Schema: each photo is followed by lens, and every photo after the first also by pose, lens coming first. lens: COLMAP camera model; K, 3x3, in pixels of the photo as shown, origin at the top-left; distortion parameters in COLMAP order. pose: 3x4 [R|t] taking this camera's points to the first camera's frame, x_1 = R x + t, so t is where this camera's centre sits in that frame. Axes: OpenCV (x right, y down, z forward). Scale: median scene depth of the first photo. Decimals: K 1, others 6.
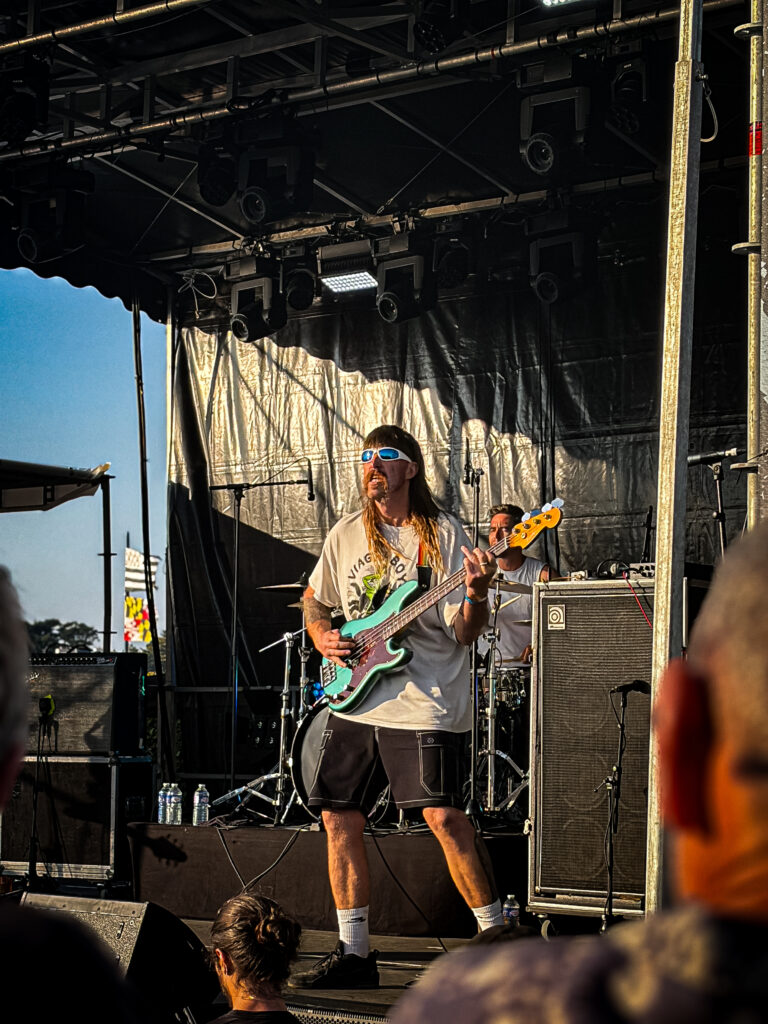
lens RADIAL K [[2446.3, 0, 384.0], [0, 2446.3, 512.0], [0, 0, 1]] dist [0.137990, -0.048191]
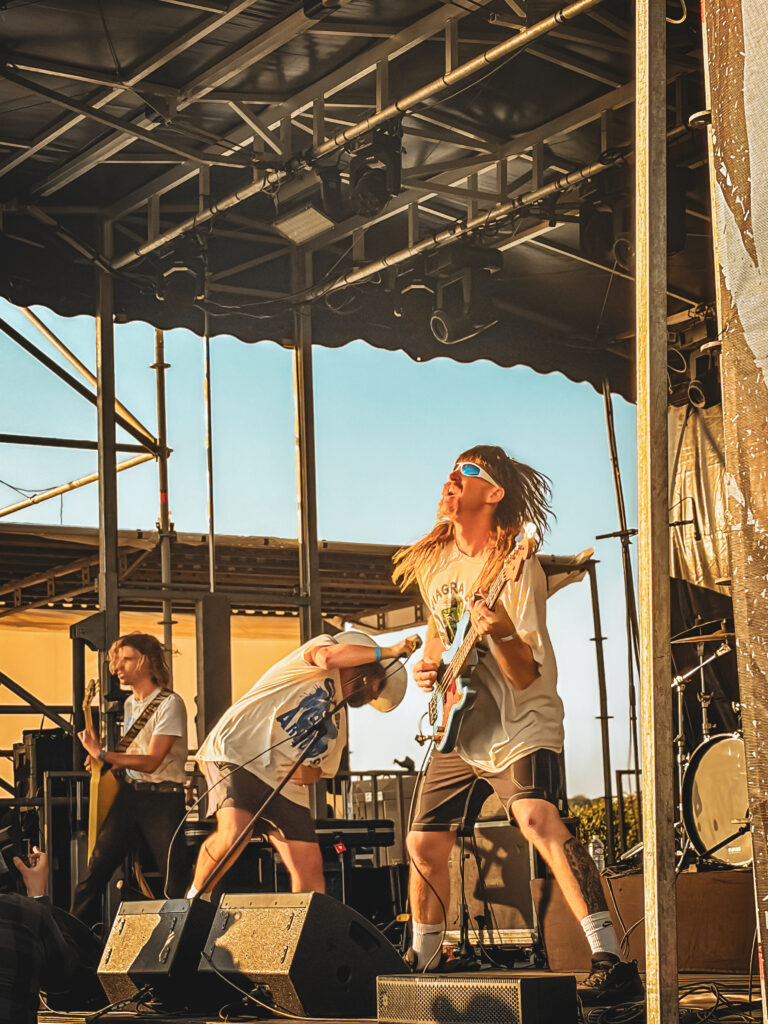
lens RADIAL K [[2452.3, 0, 384.0], [0, 2452.3, 512.0], [0, 0, 1]] dist [0.023810, 0.847827]
pose [[0.949424, -0.094796, -0.299346, 0.110439], [0.074256, 0.994082, -0.079291, 0.039739], [0.305091, 0.053053, 0.950844, 0.027260]]
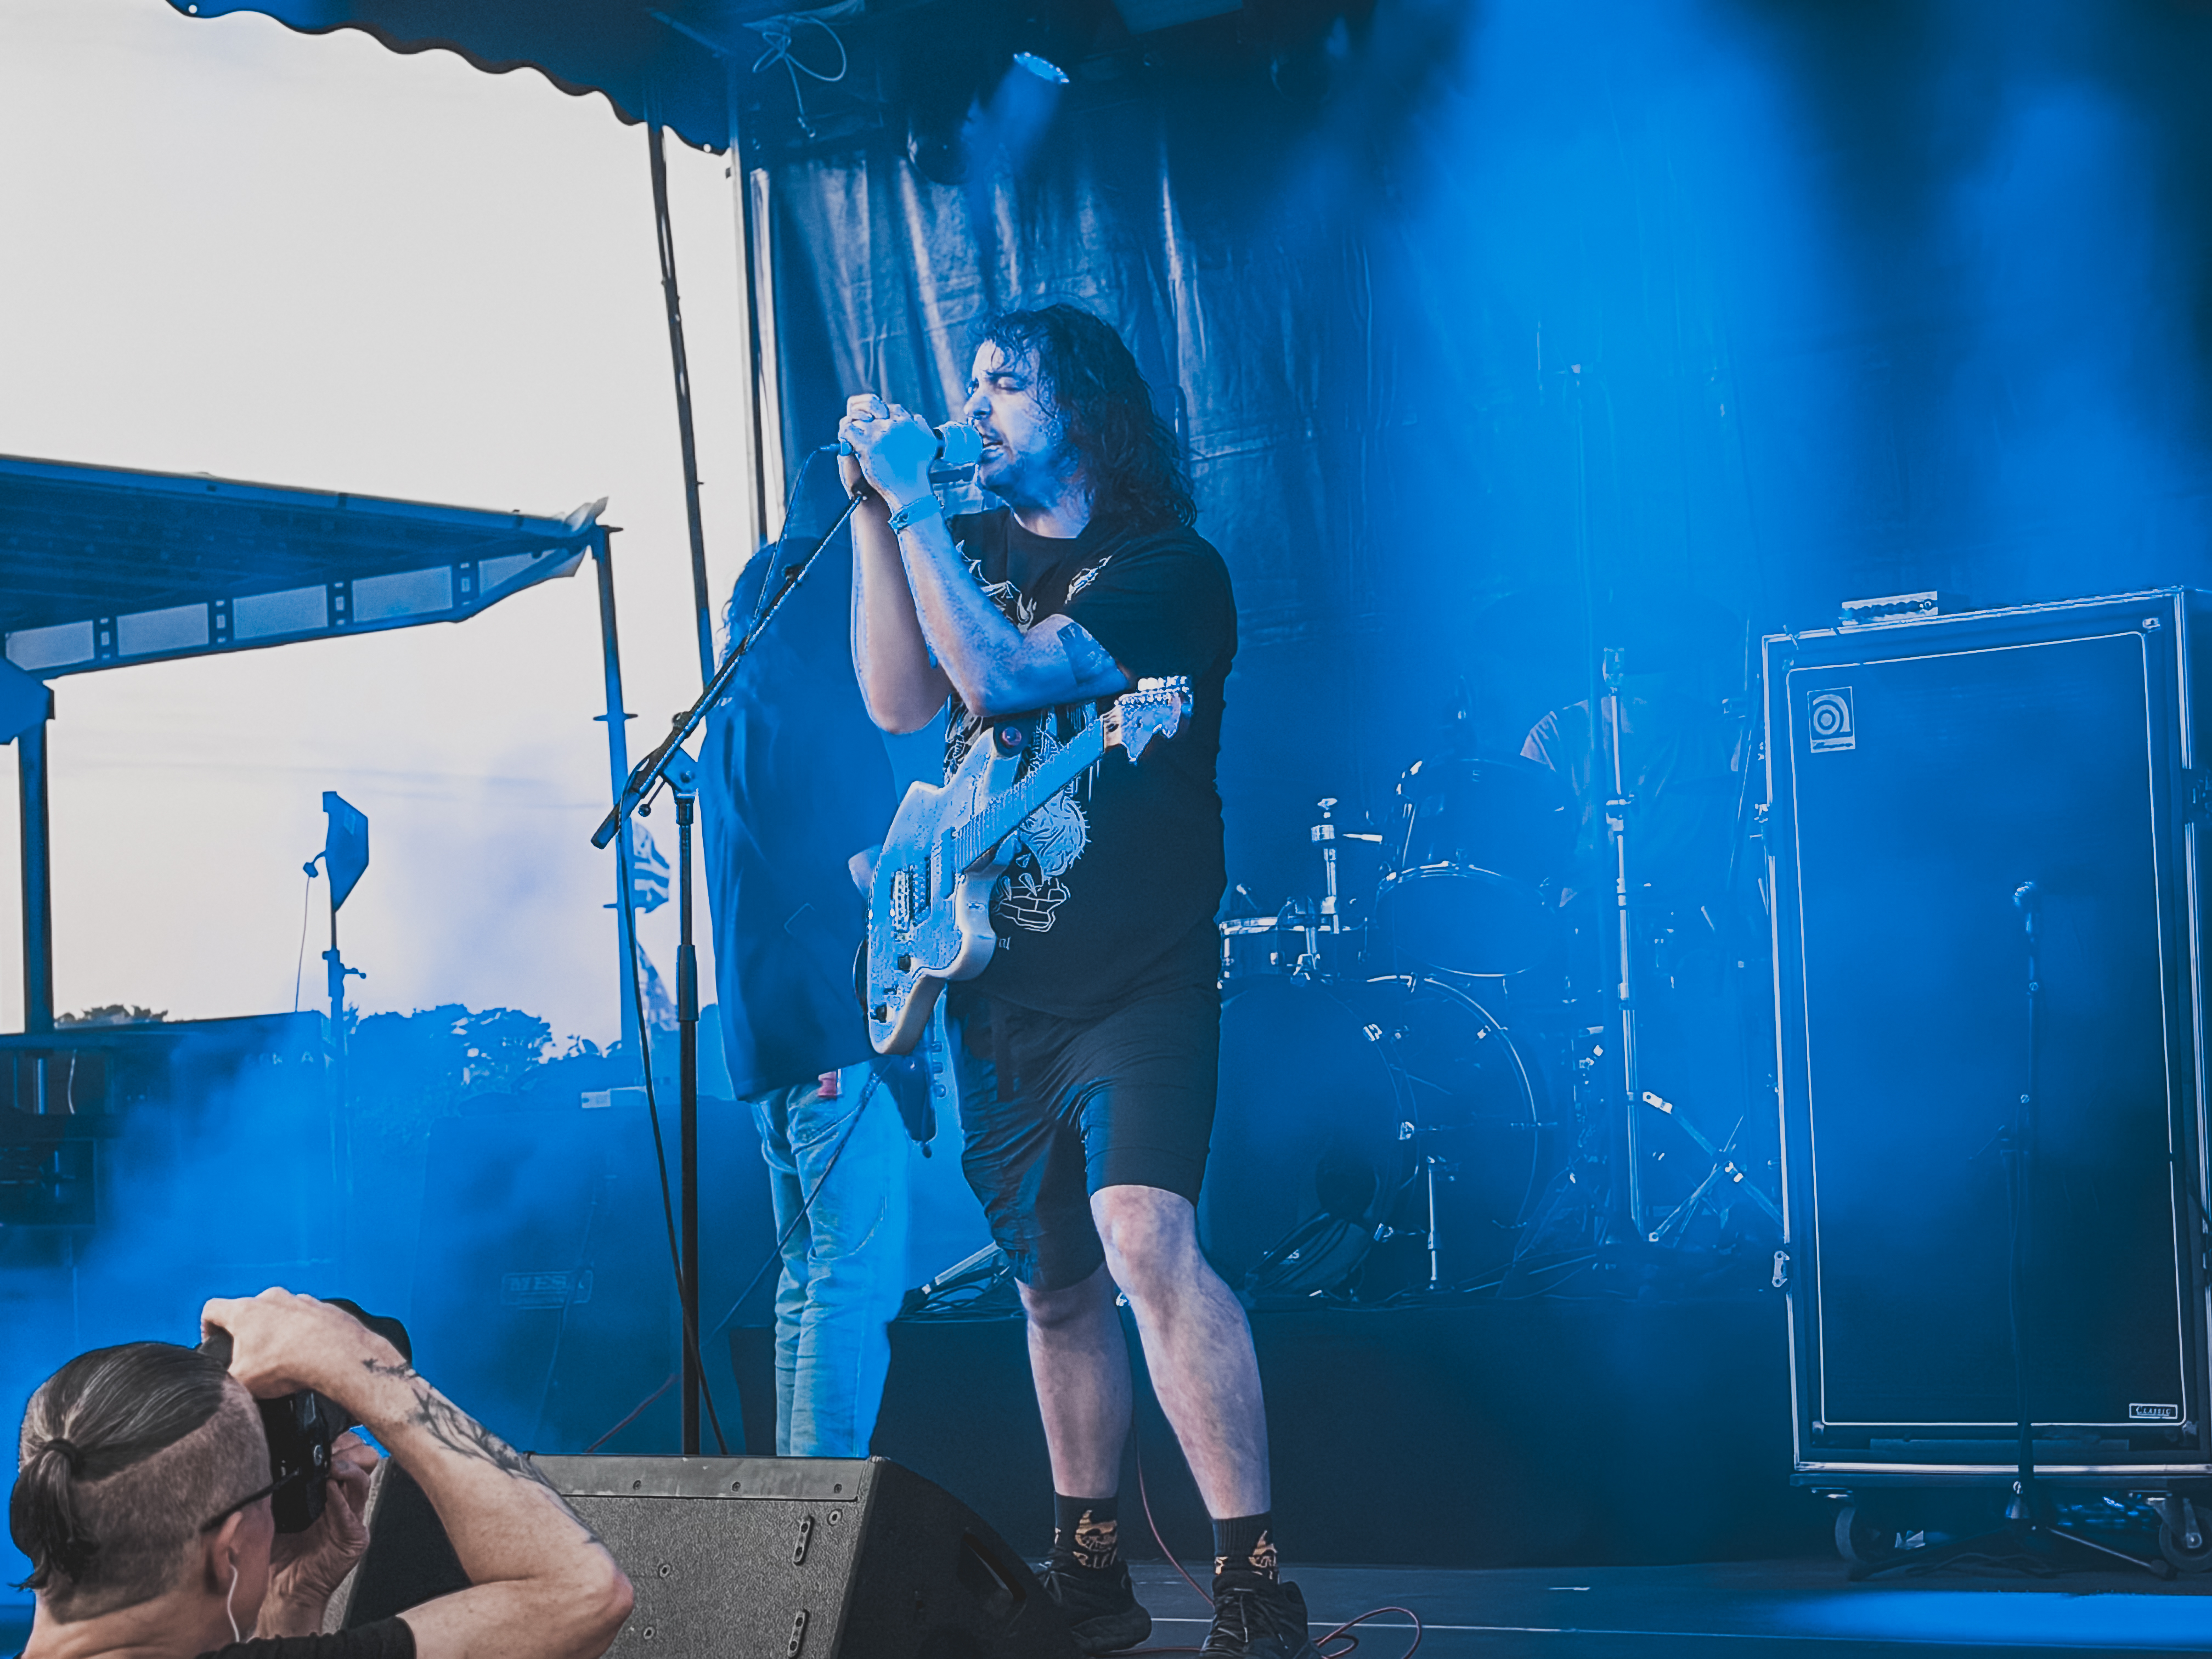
lens RADIAL K [[5343.0, 0, 1106.0], [0, 5343.0, 829.5], [0, 0, 1]] dist [0.000936, -0.187462]
pose [[0.998563, -0.052527, -0.010579, -0.022878], [0.052701, 0.998467, 0.016912, 0.026147], [0.009674, -0.017446, 0.999801, 0.106948]]
